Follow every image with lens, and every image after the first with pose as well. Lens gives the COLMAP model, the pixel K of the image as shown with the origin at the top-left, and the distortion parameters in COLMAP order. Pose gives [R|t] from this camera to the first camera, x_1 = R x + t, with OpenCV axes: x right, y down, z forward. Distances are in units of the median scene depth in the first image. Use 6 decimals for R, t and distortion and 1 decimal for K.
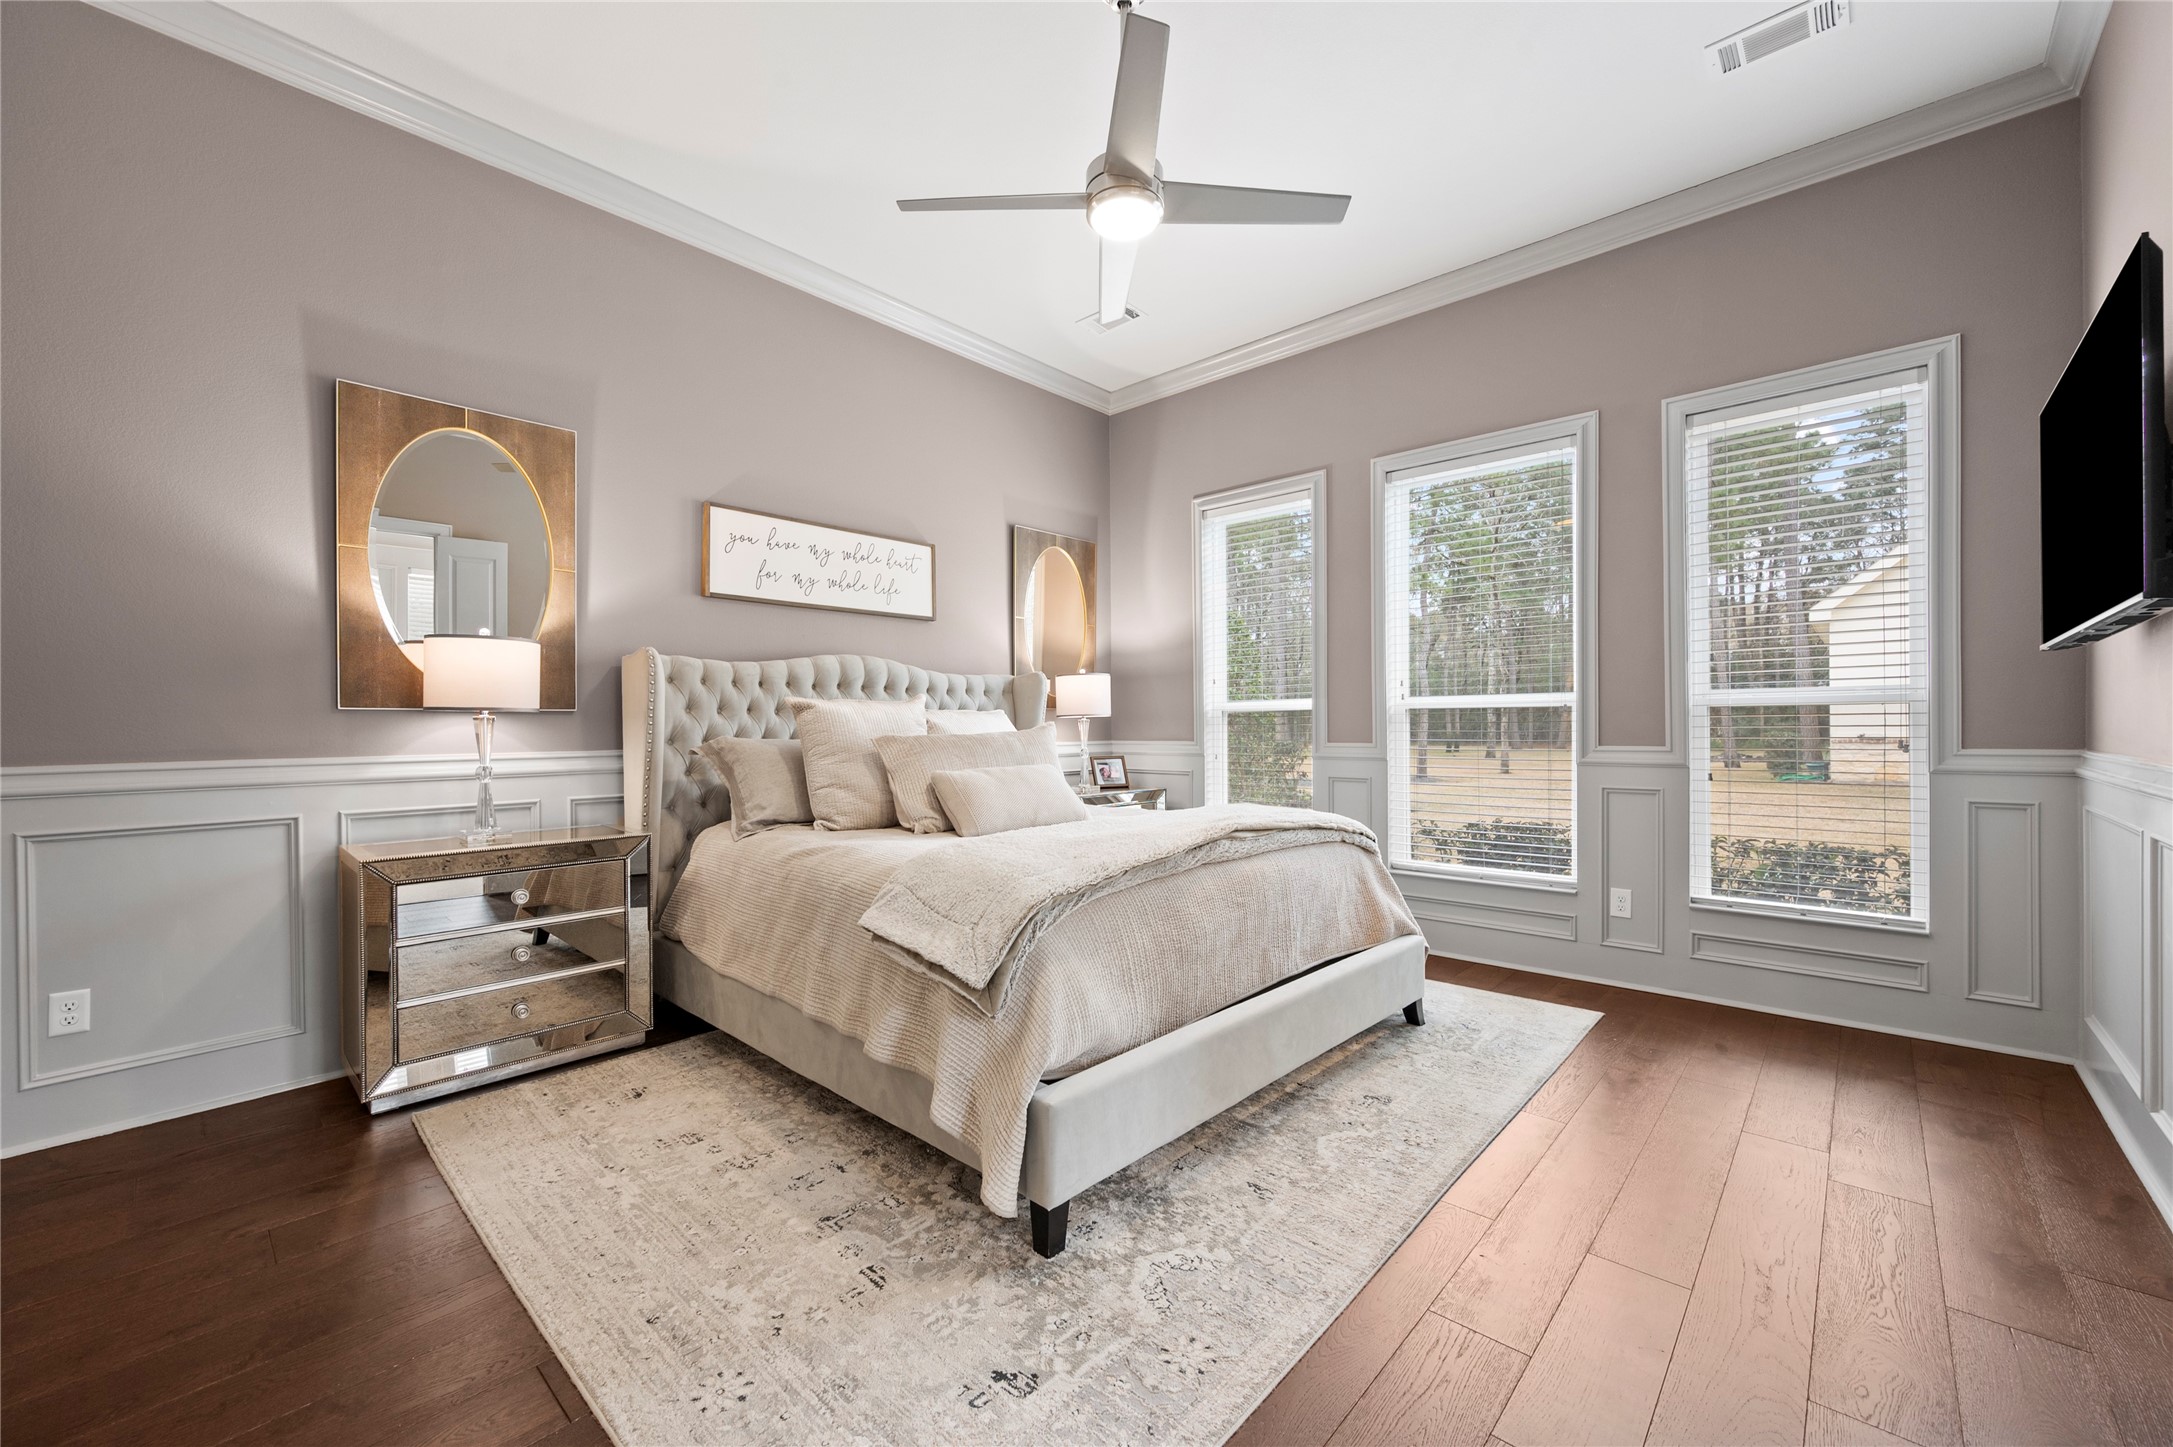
lens RADIAL K [[865.5, 0, 1089.4], [0, 865.5, 732.6], [0, 0, 1]] dist [-0.000709, 0.000171]
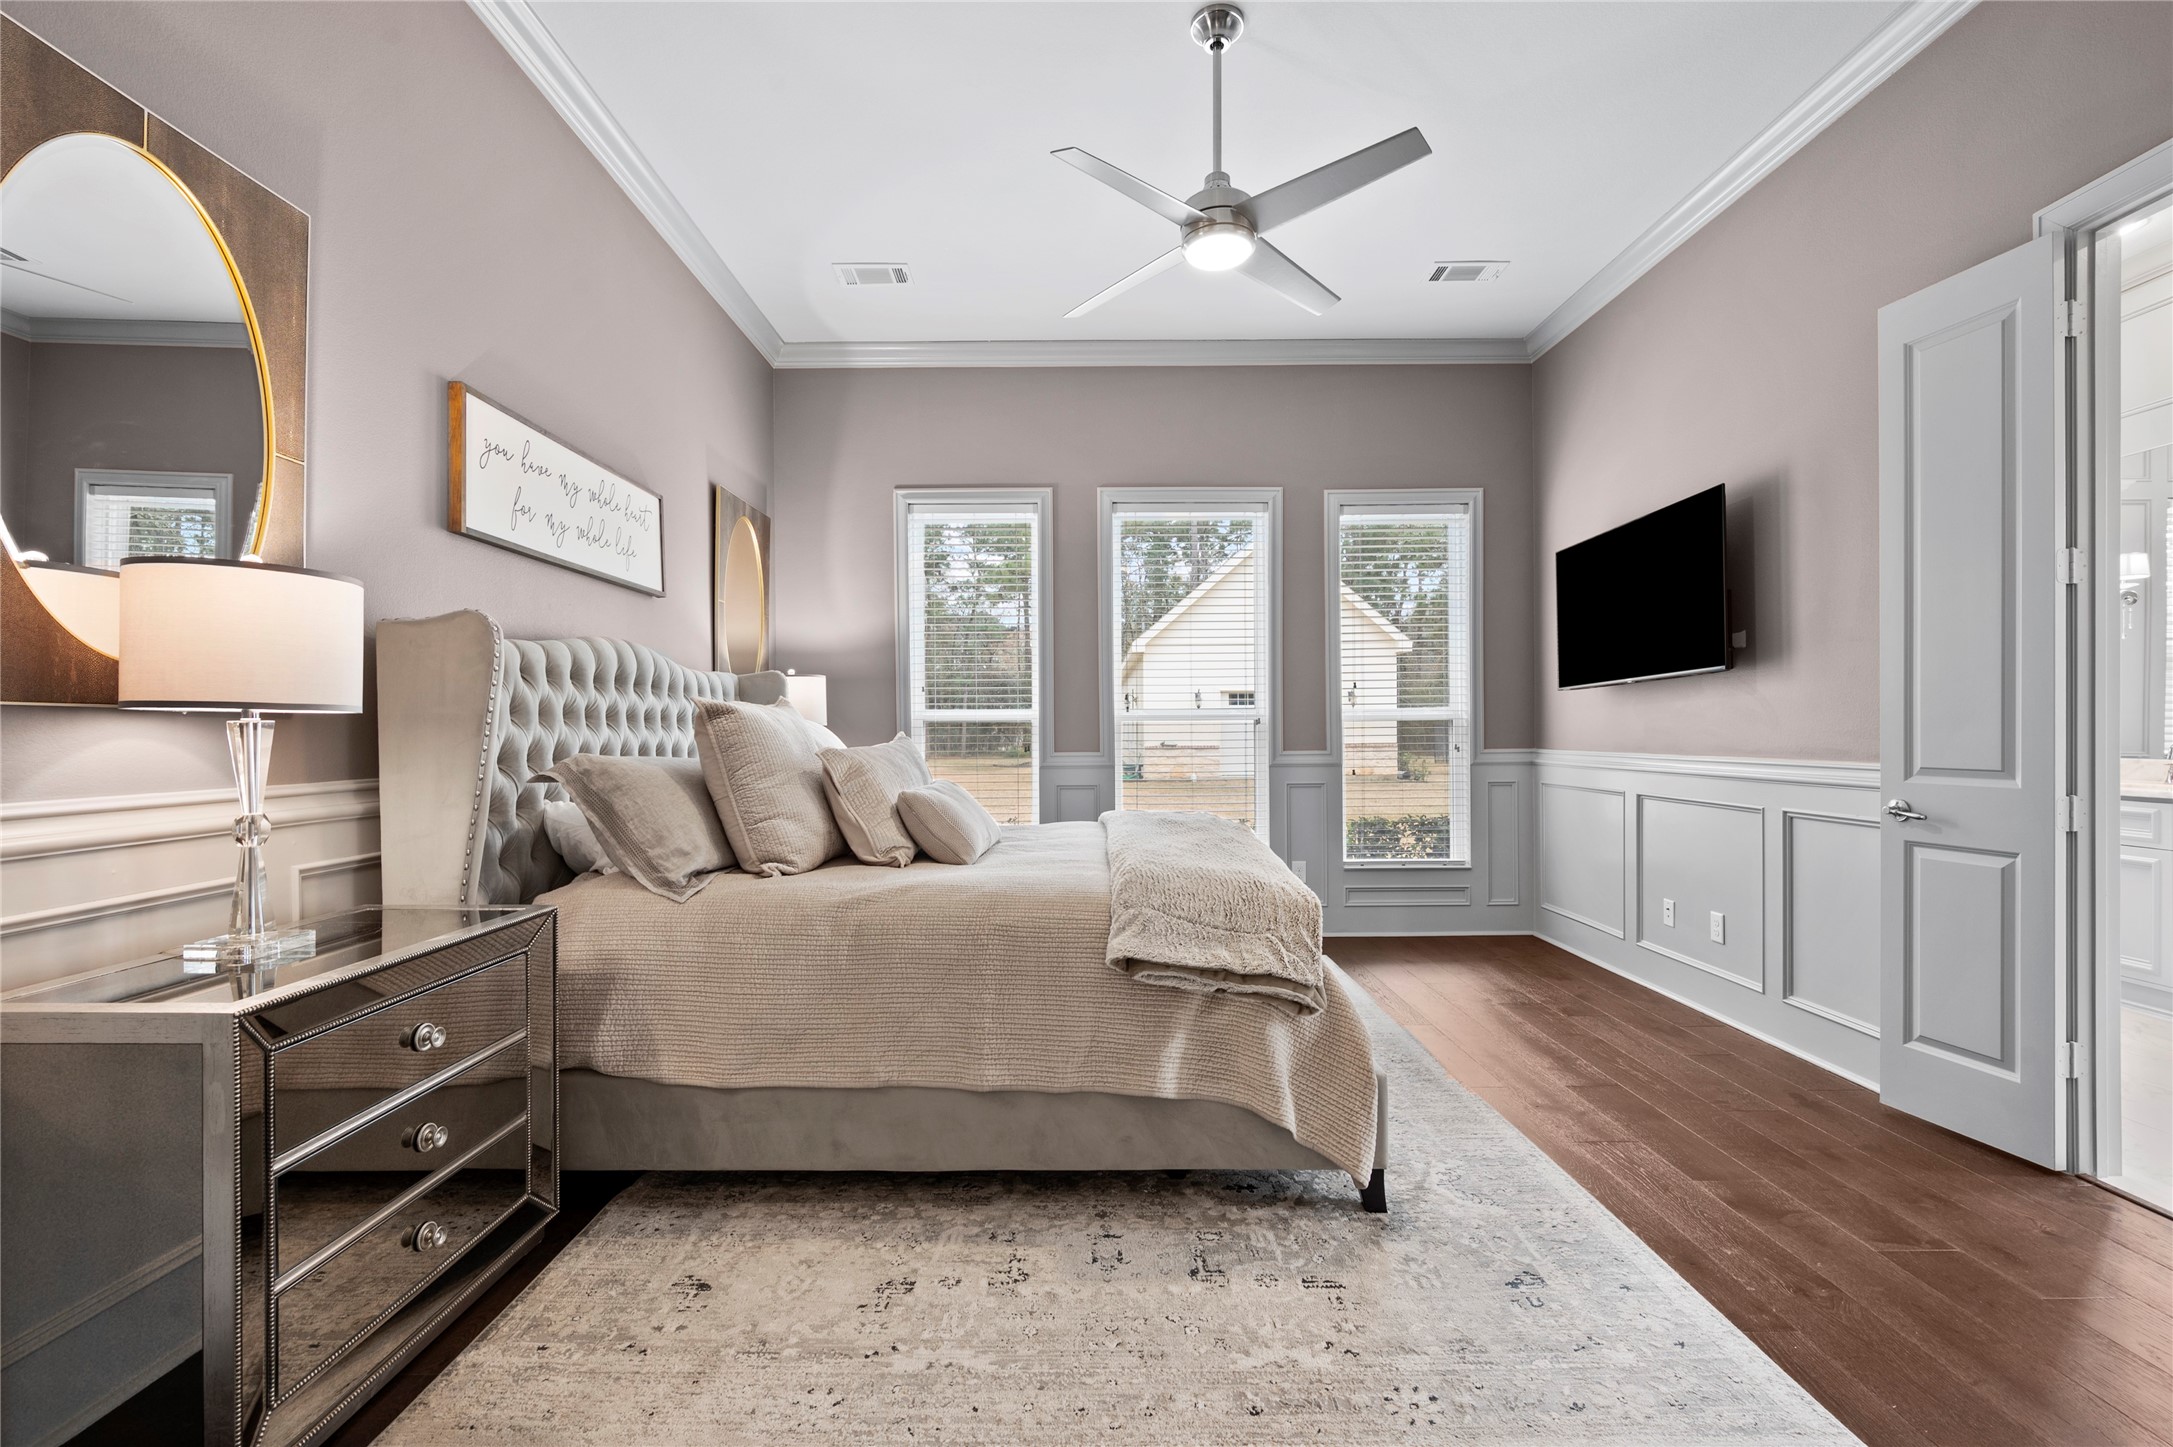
lens RADIAL K [[940.9, 0, 1090.4], [0, 940.9, 741.2], [0, 0, 1]] dist [-0.001010, -0.000242]
pose [[0.731029, -0.006437, 0.682316, -0.643725], [0.009156, 0.999958, -0.000376, -0.000953], [-0.682285, 0.006522, 0.731057, 0.208226]]
